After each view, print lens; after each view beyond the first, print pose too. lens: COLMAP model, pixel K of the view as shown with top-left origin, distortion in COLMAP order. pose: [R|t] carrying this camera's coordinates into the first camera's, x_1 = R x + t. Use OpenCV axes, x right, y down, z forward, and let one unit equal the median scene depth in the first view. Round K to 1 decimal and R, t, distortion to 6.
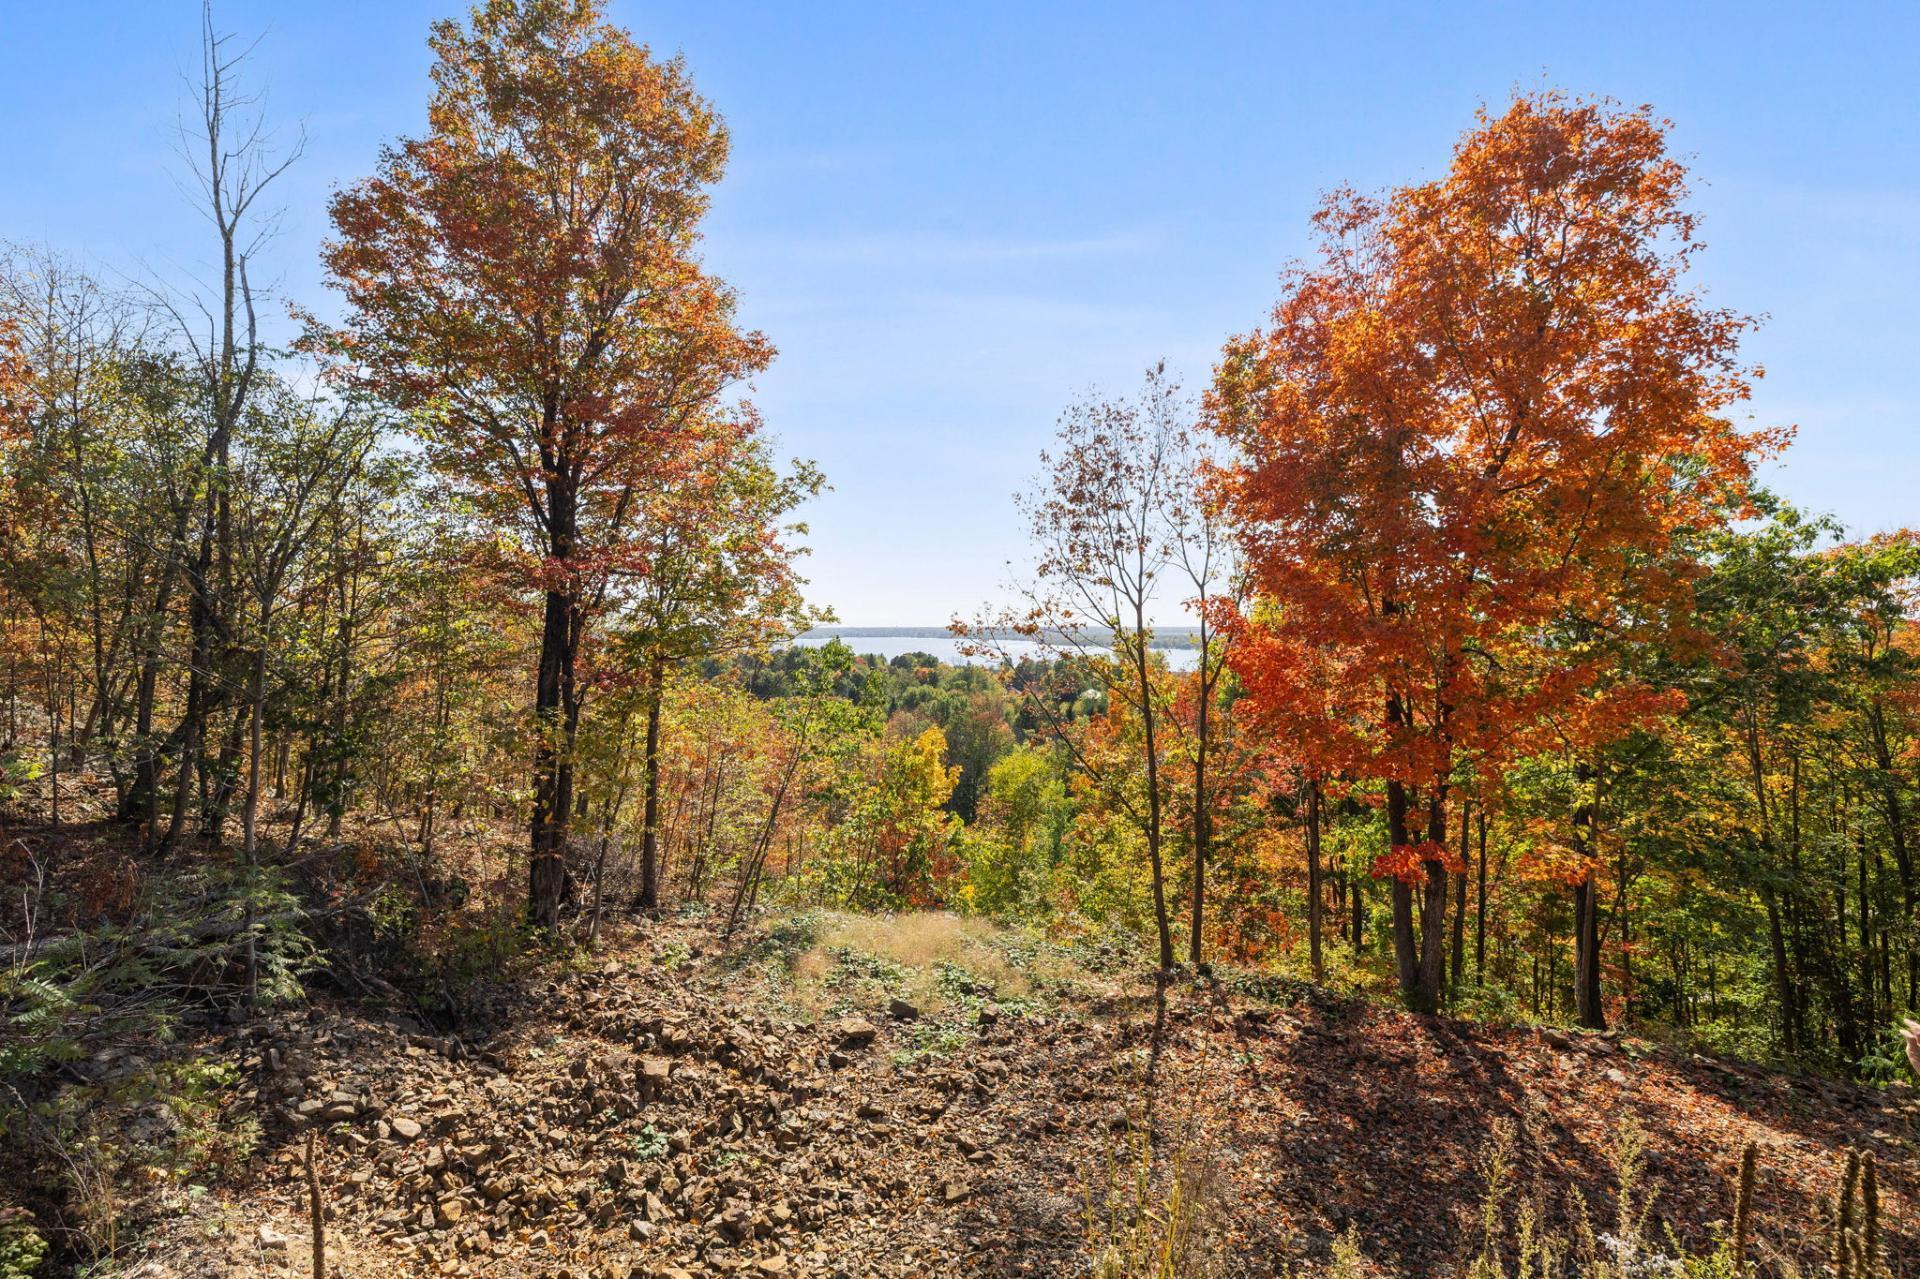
lens RADIAL K [[825.5, 0, 961.7], [0, 825.5, 613.6], [0, 0, 1]] dist [0.001096, -0.000232]
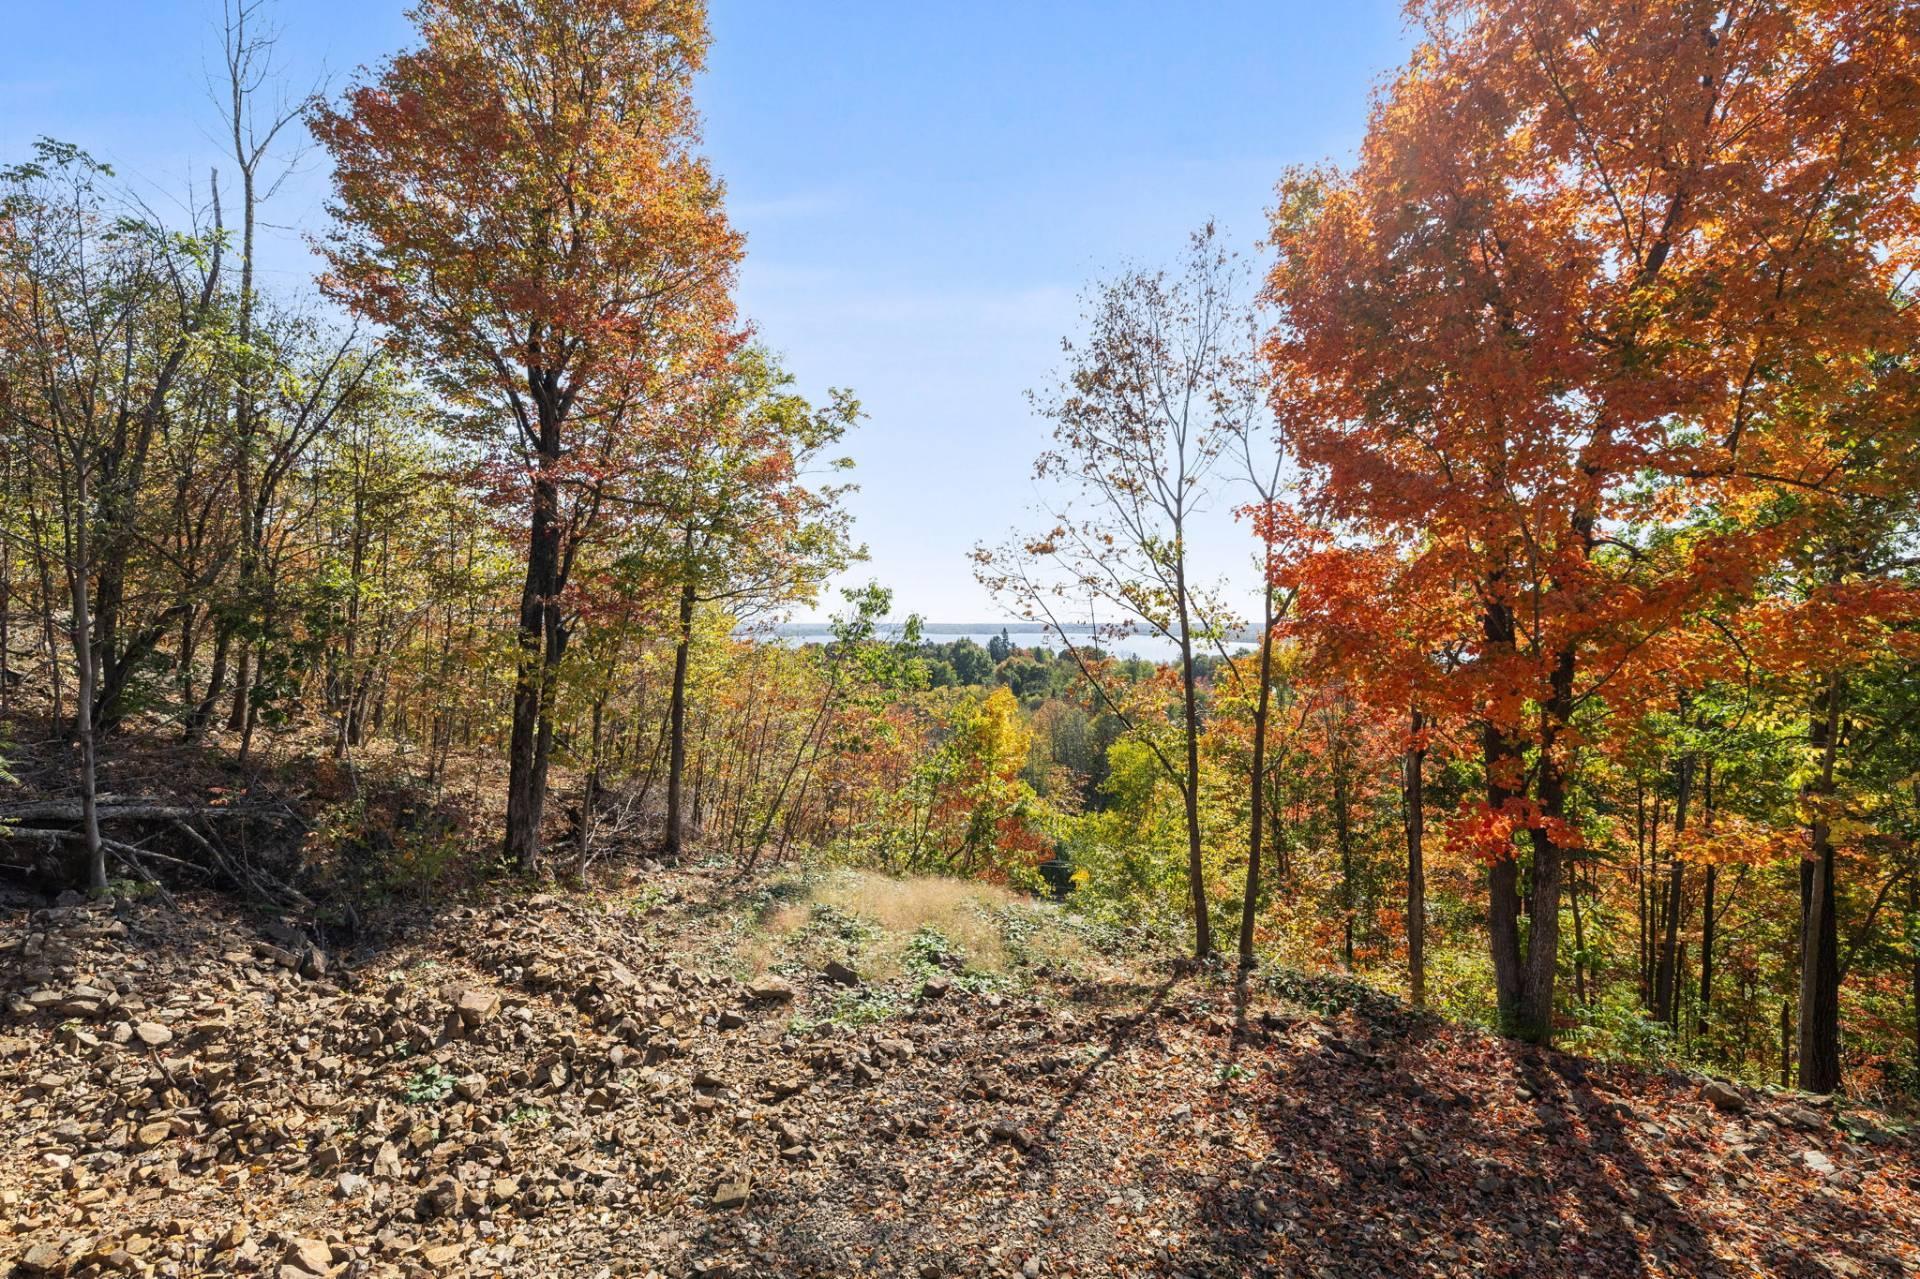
lens RADIAL K [[825.5, 0, 961.7], [0, 825.5, 613.6], [0, 0, 1]] dist [0.001096, -0.000232]
pose [[0.978935, -0.000305, -0.204173, 0.278816], [0.001798, 0.999973, 0.007126, 0.128289], [0.204166, -0.007343, 0.978909, 0.240845]]
